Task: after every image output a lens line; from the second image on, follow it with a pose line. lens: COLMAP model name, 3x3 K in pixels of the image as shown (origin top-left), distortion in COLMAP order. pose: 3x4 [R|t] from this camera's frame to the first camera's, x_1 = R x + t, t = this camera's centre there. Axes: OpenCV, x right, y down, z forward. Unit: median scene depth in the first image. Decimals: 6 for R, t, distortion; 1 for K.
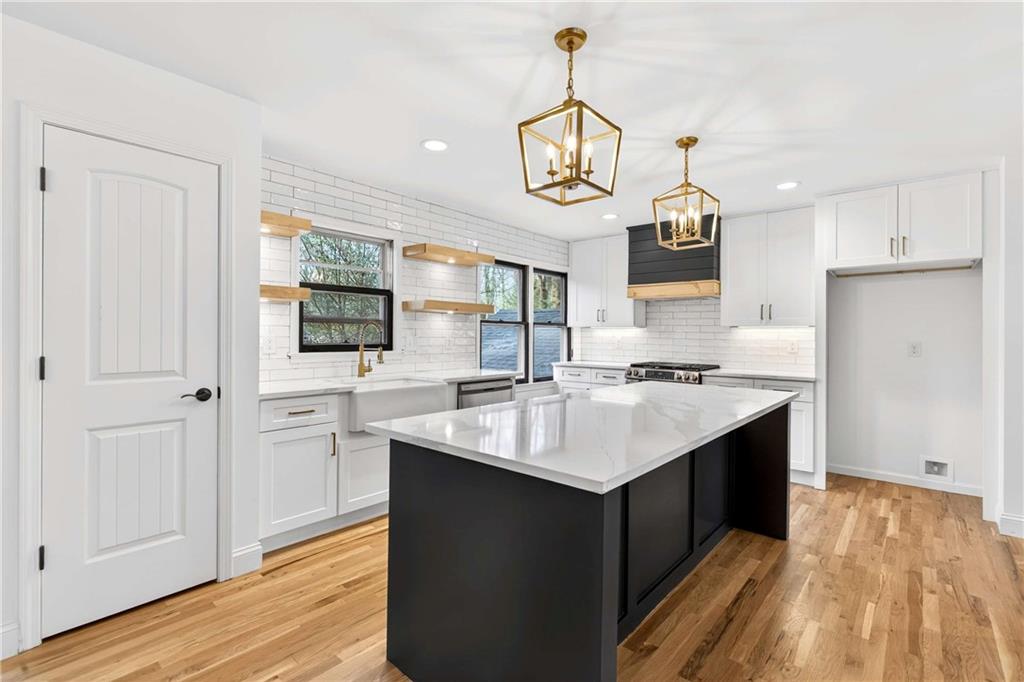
lens RADIAL K [[463.0, 0, 514.8], [0, 463.0, 336.6], [0, 0, 1]] dist [0.001713, 0.000651]
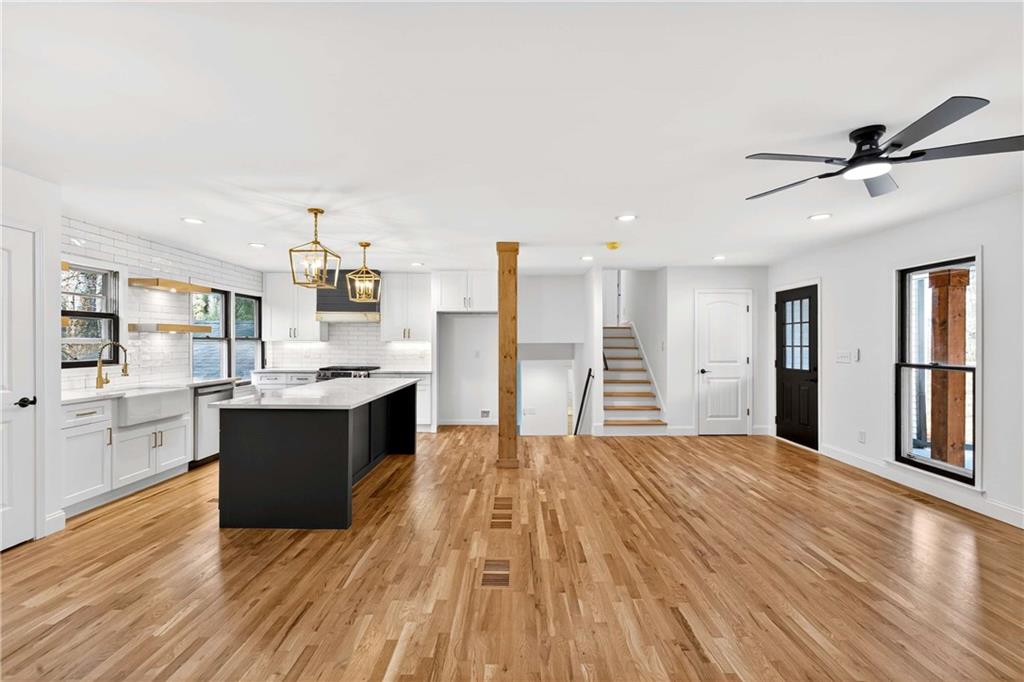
lens RADIAL K [[463.0, 0, 512.7], [0, 463.0, 341.1], [0, 0, 1]] dist [0.001713, 0.000651]
pose [[0.759932, -0.005244, 0.649982, -0.273561], [0.006236, 0.999980, 0.000778, -0.026566], [-0.649973, 0.003462, 0.759949, -0.561262]]
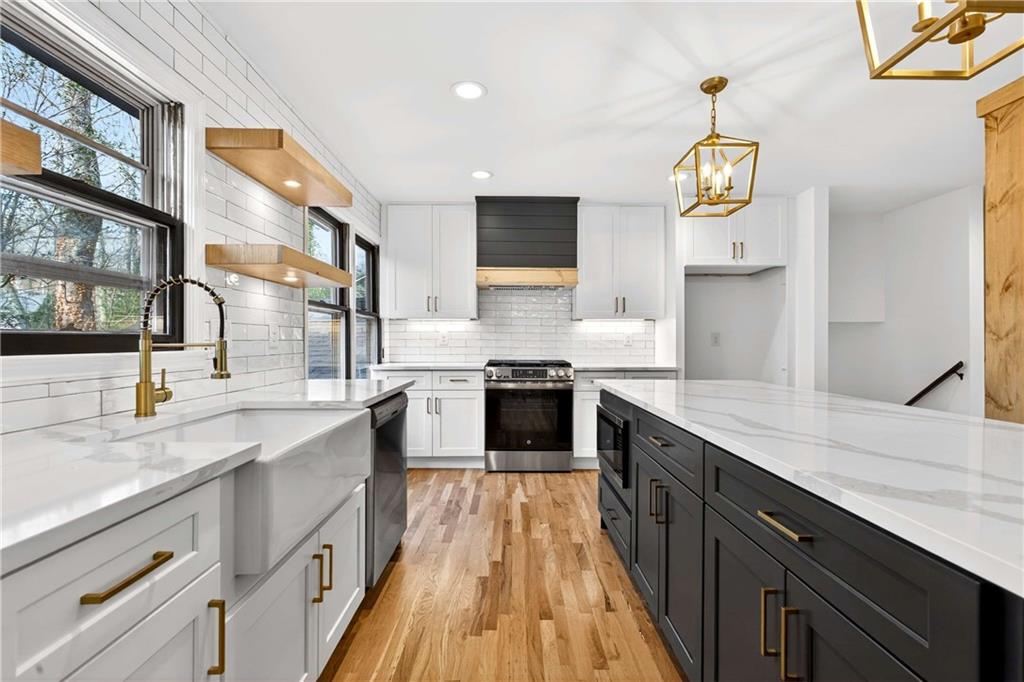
lens RADIAL K [[463.0, 0, 515.1], [0, 463.0, 338.7], [0, 0, 1]] dist [0.001713, 0.000651]
pose [[0.749548, -0.004961, 0.661932, -0.326004], [0.006286, 0.999980, 0.000377, 0.020947], [-0.661921, 0.003879, 0.749564, 0.456354]]
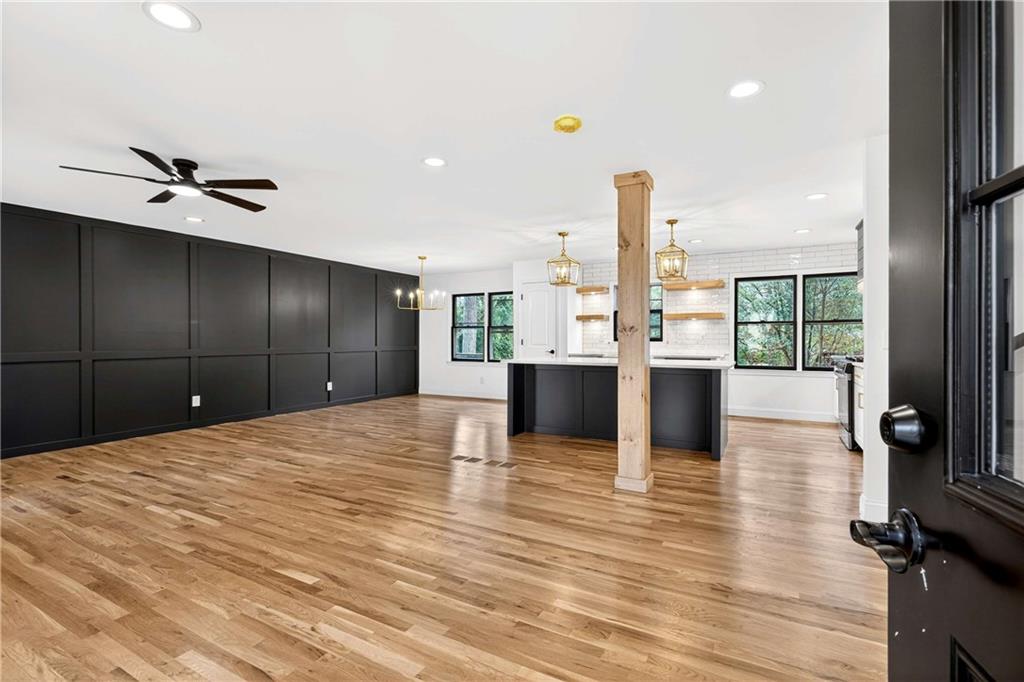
lens RADIAL K [[463.0, 0, 517.4], [0, 463.0, 337.4], [0, 0, 1]] dist [0.001713, 0.000651]
pose [[0.213143, -0.012262, -0.976944, 1.468644], [-0.000327, 0.999920, -0.012622, 0.037970], [0.977021, 0.003010, 0.213122, 0.026623]]
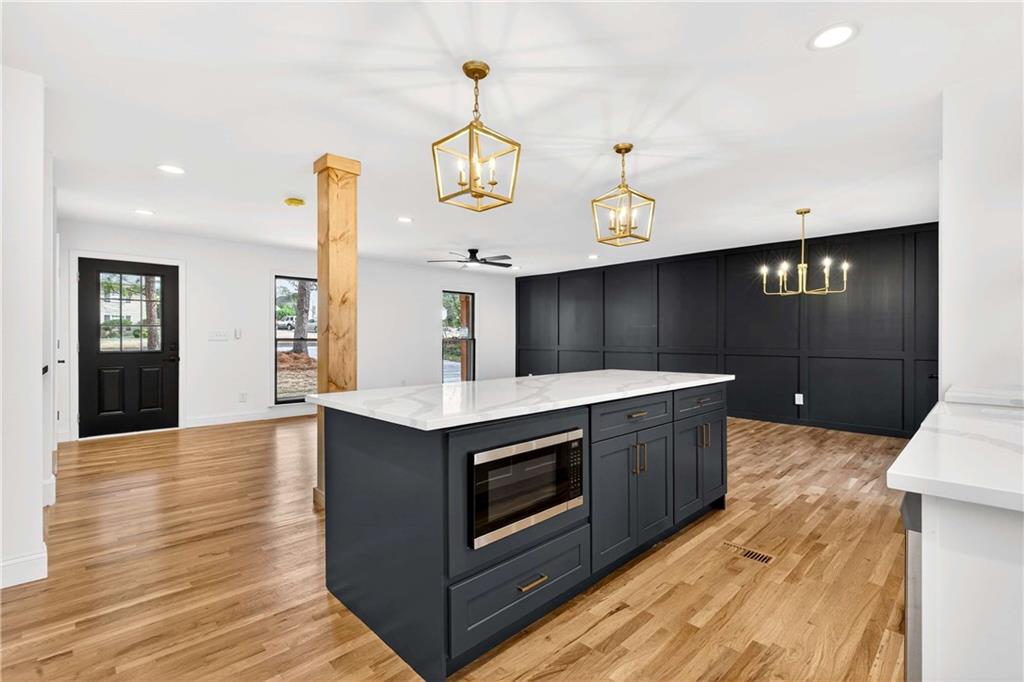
lens RADIAL K [[463.0, 0, 514.5], [0, 463.0, 343.0], [0, 0, 1]] dist [0.001713, 0.000651]
pose [[-0.996054, -0.010430, 0.088130, 0.173421], [-0.009255, 0.999863, 0.013721, 0.019299], [-0.088261, 0.012851, -0.996014, 1.305514]]
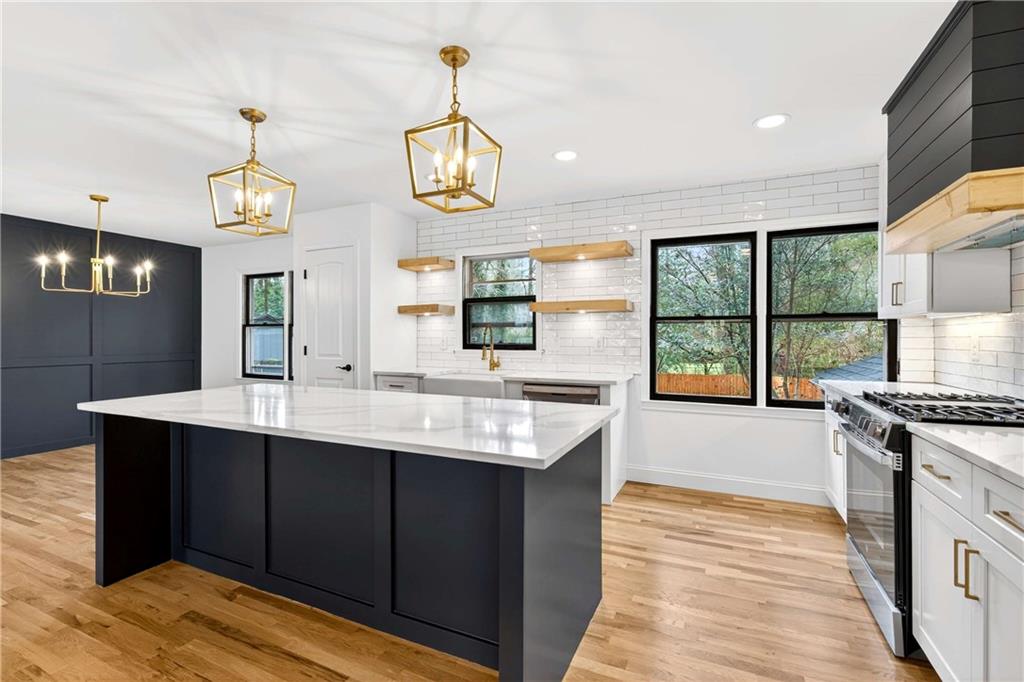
lens RADIAL K [[463.0, 0, 514.5], [0, 463.0, 332.0], [0, 0, 1]] dist [0.001713, 0.000651]
pose [[0.278344, -0.020835, -0.960256, 0.792520], [-0.001219, 0.999756, -0.022046, 0.011087], [0.960481, 0.007307, 0.278250, 0.656926]]
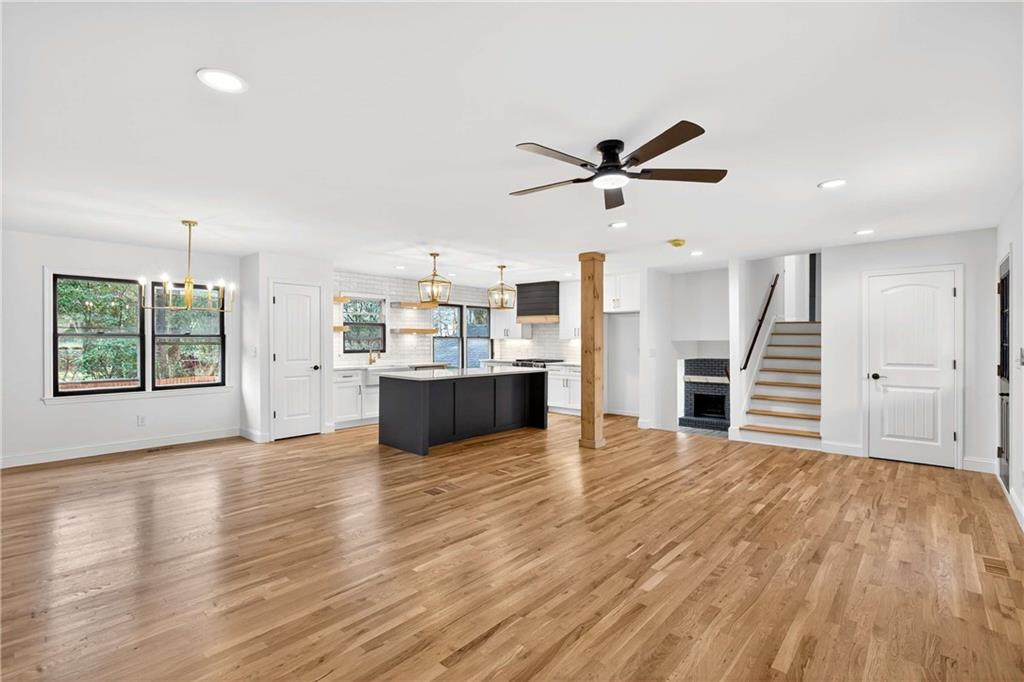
lens RADIAL K [[463.0, 0, 513.6], [0, 463.0, 345.1], [0, 0, 1]] dist [0.001713, 0.000651]
pose [[0.999779, -0.005902, -0.020186, 0.356665], [0.006046, 0.999957, 0.007060, -0.015574], [0.020144, -0.007180, 0.999771, -1.077427]]
